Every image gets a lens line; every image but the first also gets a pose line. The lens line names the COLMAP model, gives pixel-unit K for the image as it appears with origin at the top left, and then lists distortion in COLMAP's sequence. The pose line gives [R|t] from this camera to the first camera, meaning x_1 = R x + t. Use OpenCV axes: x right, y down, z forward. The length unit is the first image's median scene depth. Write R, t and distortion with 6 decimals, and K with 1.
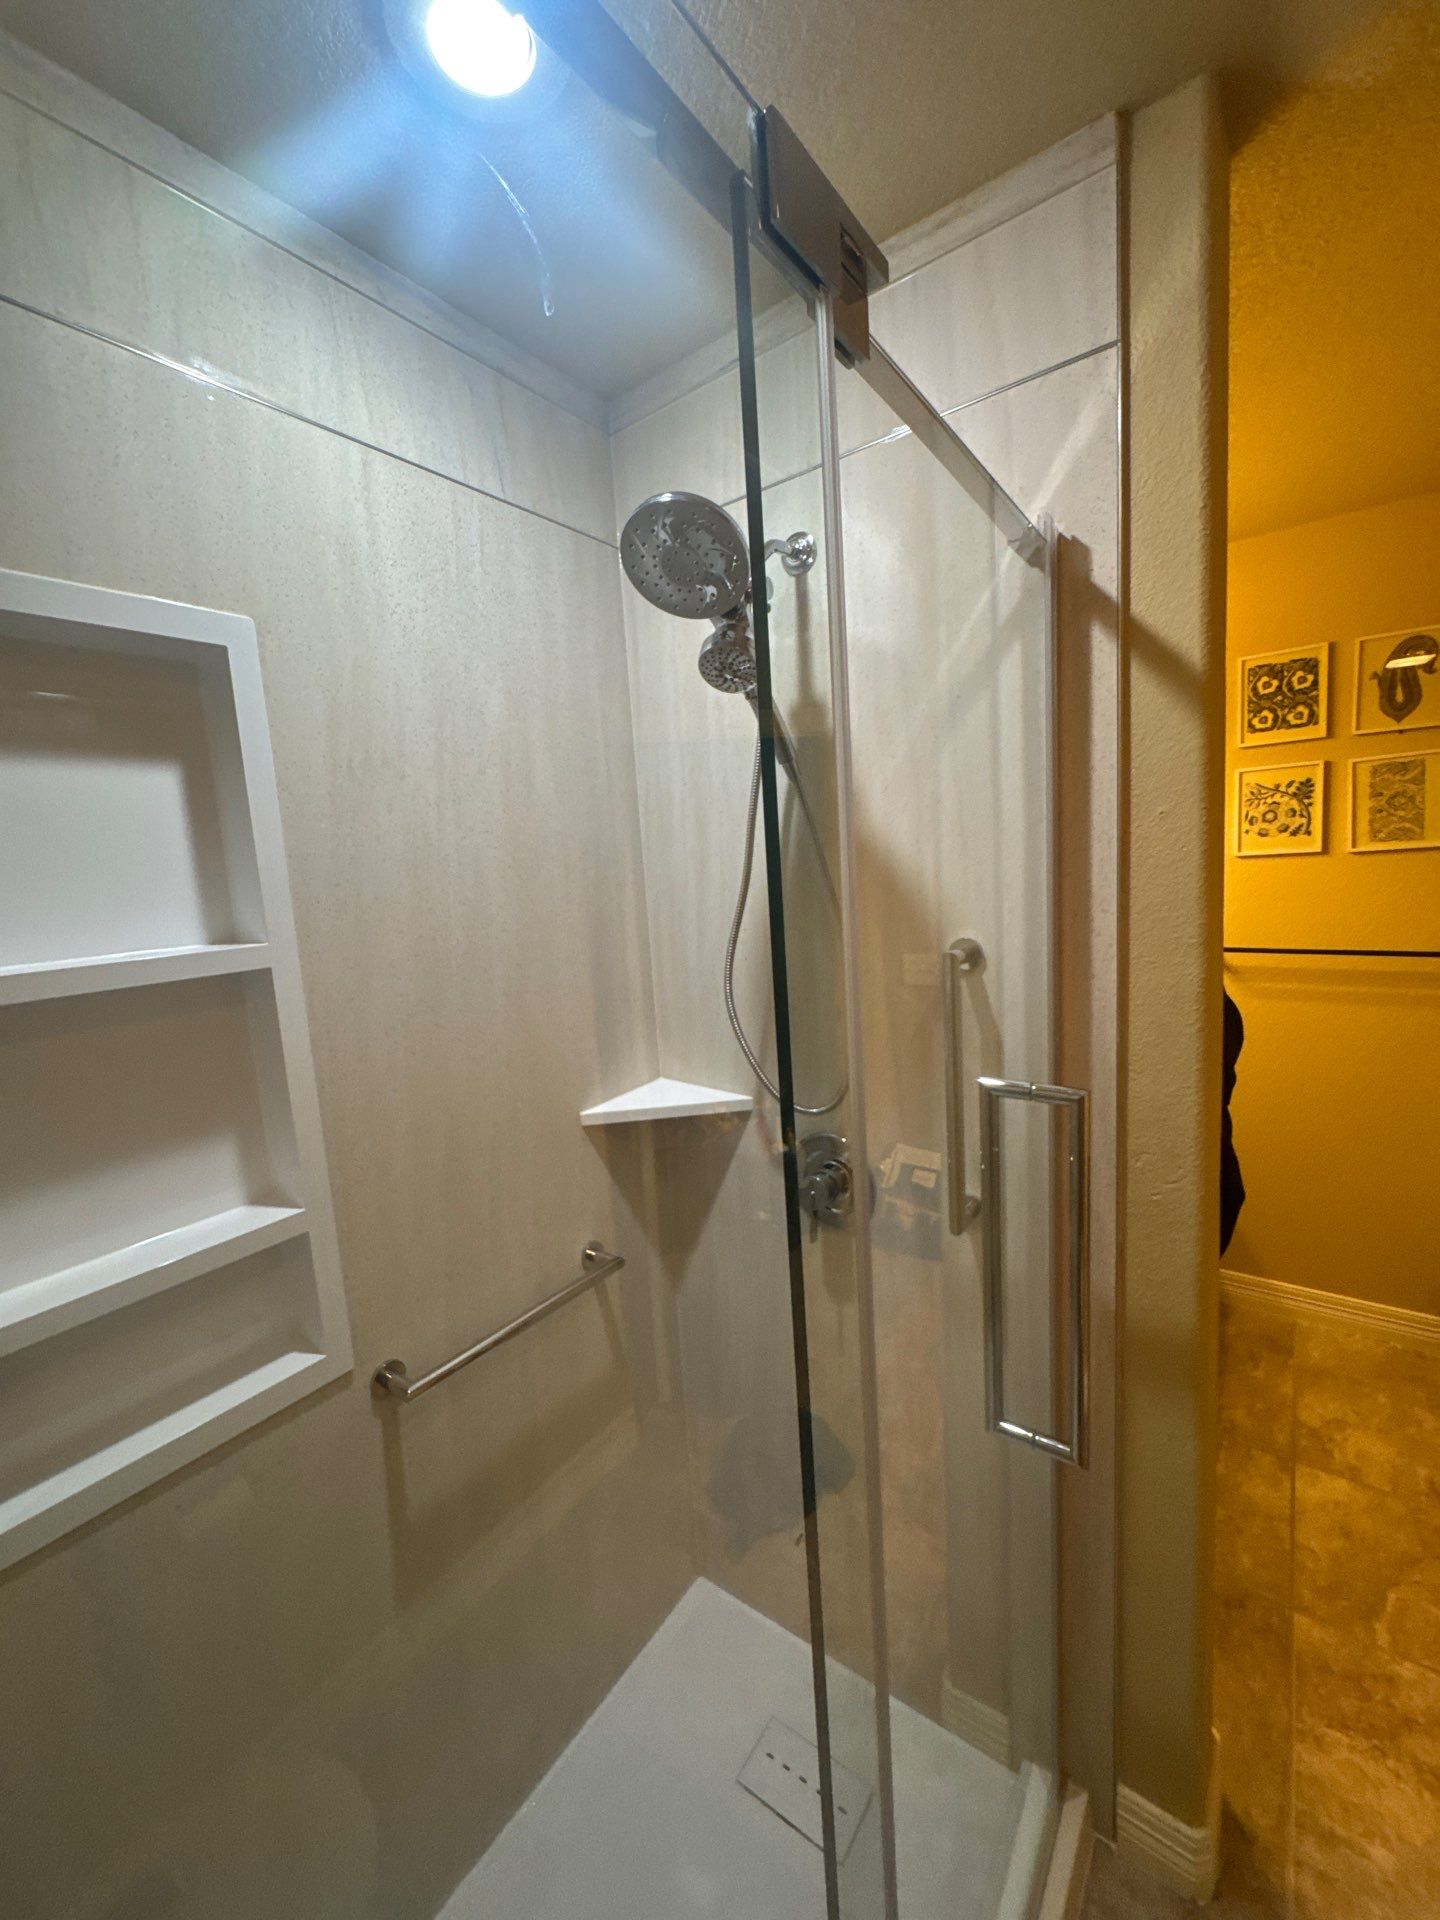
lens RADIAL K [[766.6, 0, 718.4], [0, 766.6, 958.0], [0, 0, 1]] dist [-0.003580, 0.000274]
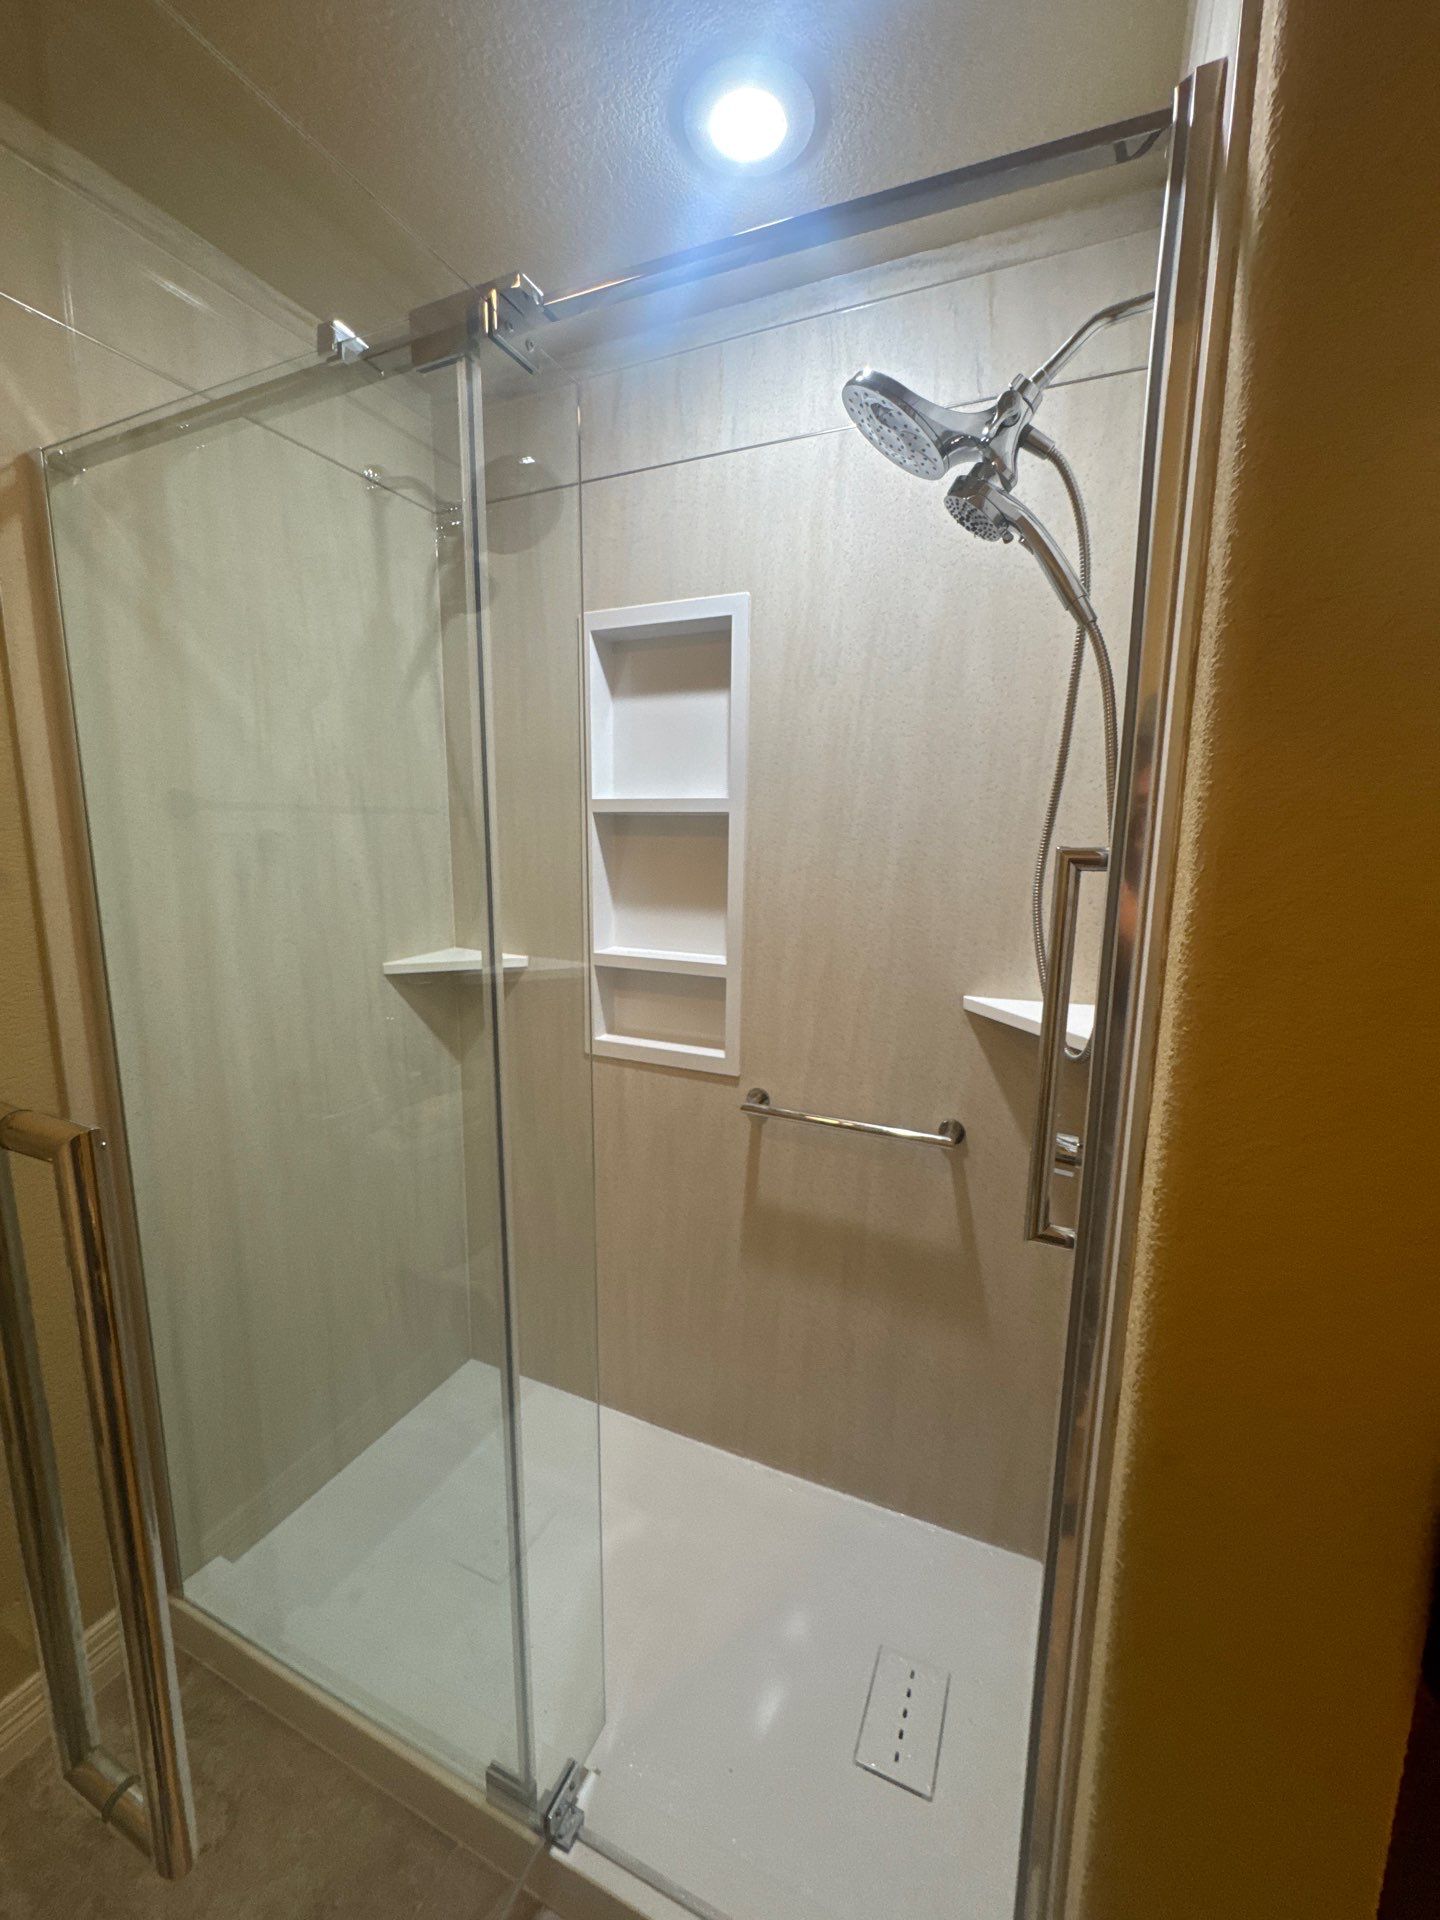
lens RADIAL K [[764.8, 0, 718.6], [0, 764.8, 957.3], [0, 0, 1]] dist [-0.001263, 0.000409]
pose [[0.208994, 0.219568, -0.952949, 0.919580], [-0.150783, 0.970050, 0.190439, 0.004988], [0.966222, 0.103888, 0.235842, 0.538466]]
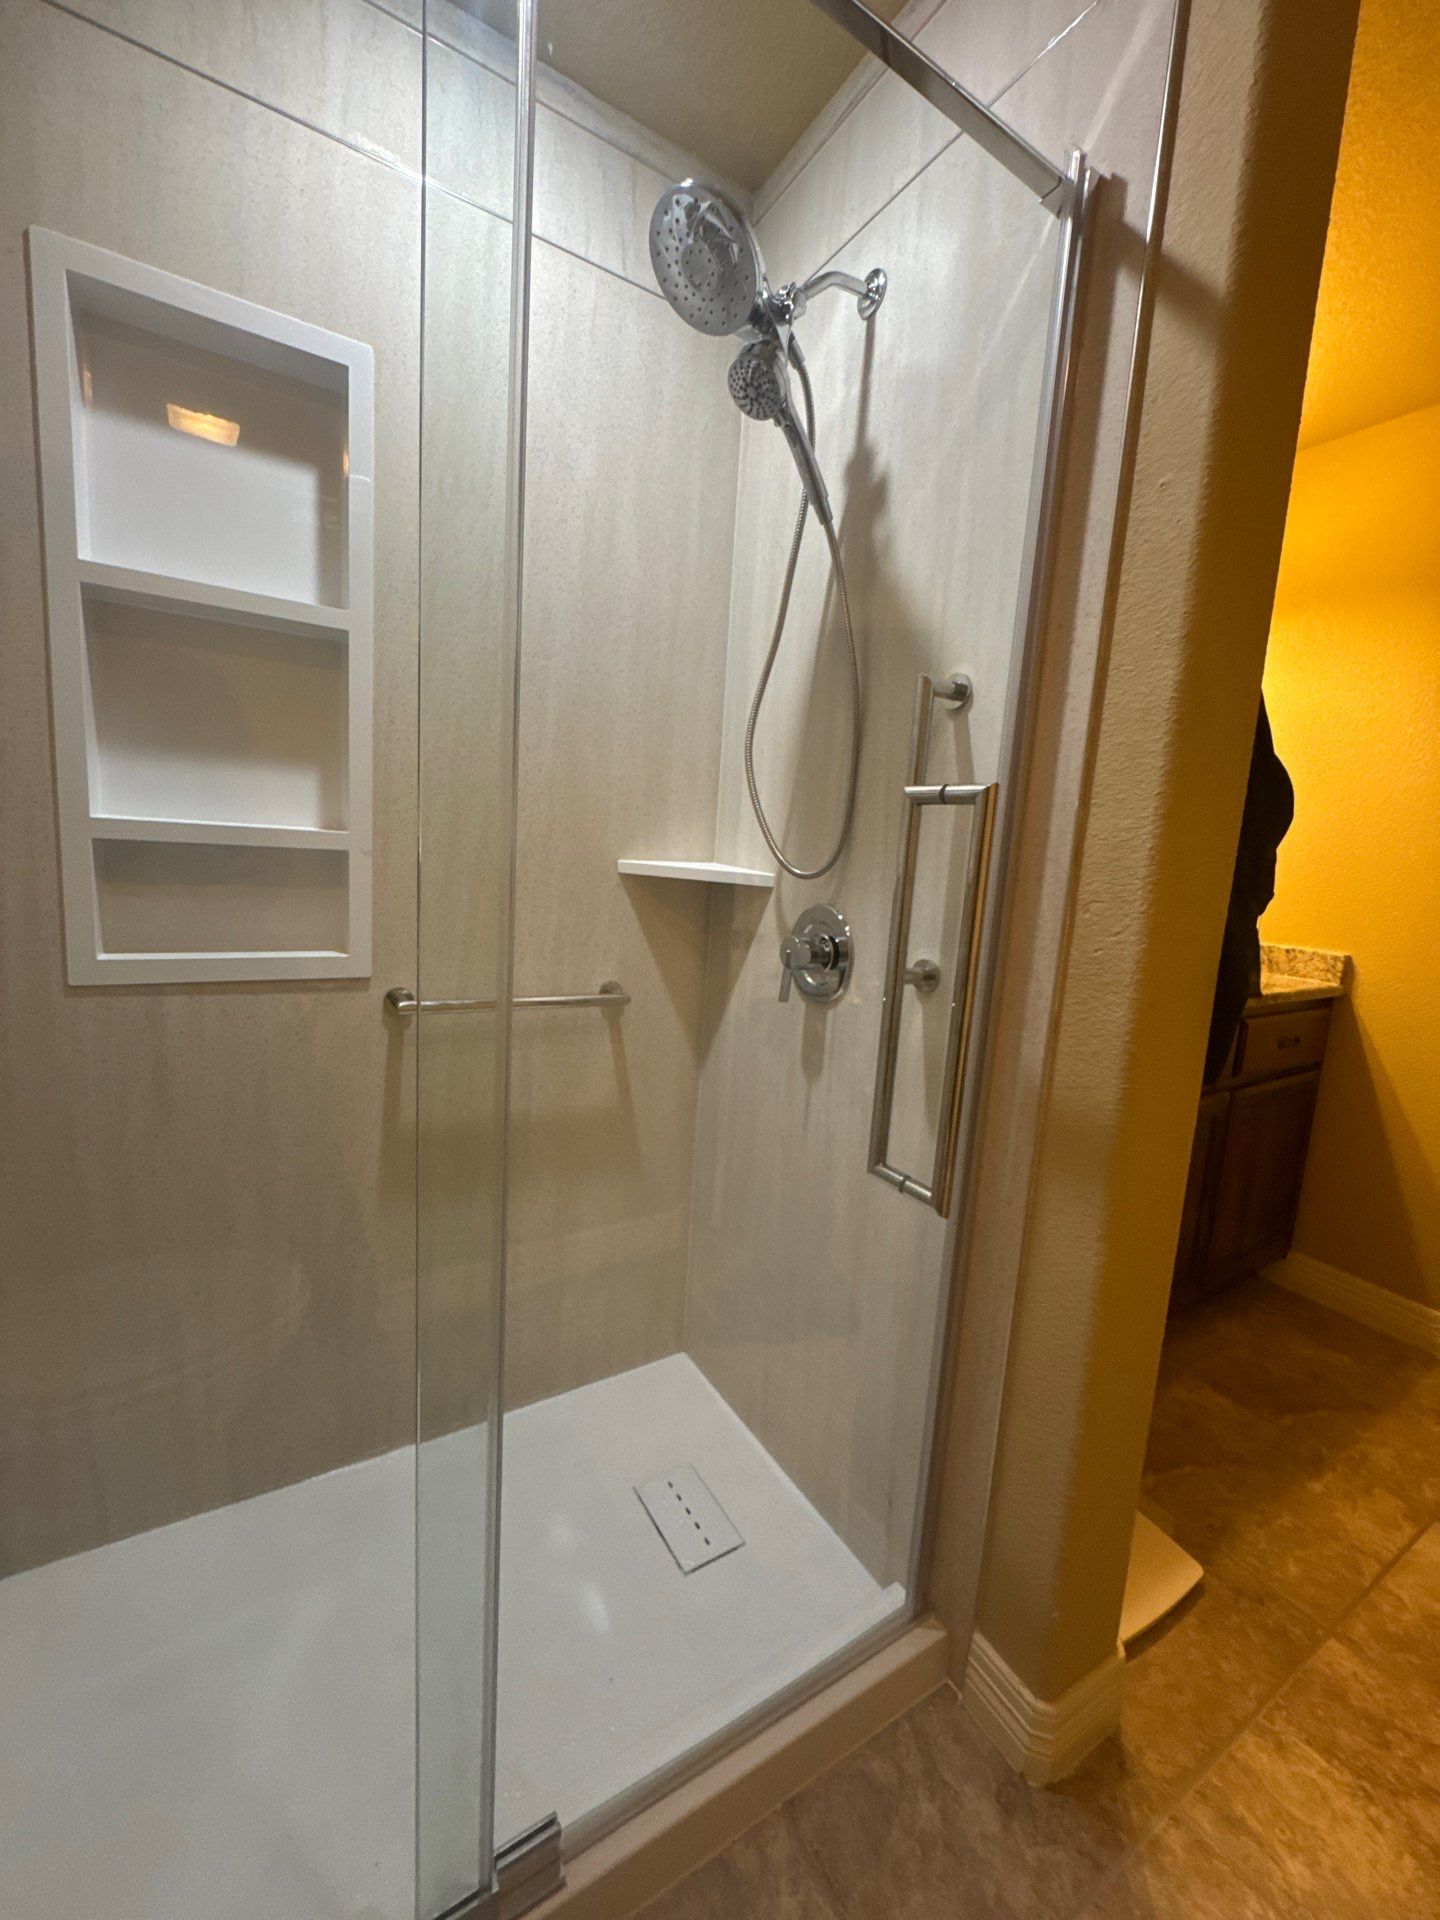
lens RADIAL K [[767.3, 0, 719.5], [0, 767.3, 957.6], [0, 0, 1]] dist [-0.003898, -0.000102]
pose [[0.918558, 0.176662, -0.353612, 0.463404], [-0.171748, 0.984089, 0.045504, 0.335298], [0.356024, 0.018934, 0.934285, 0.031403]]
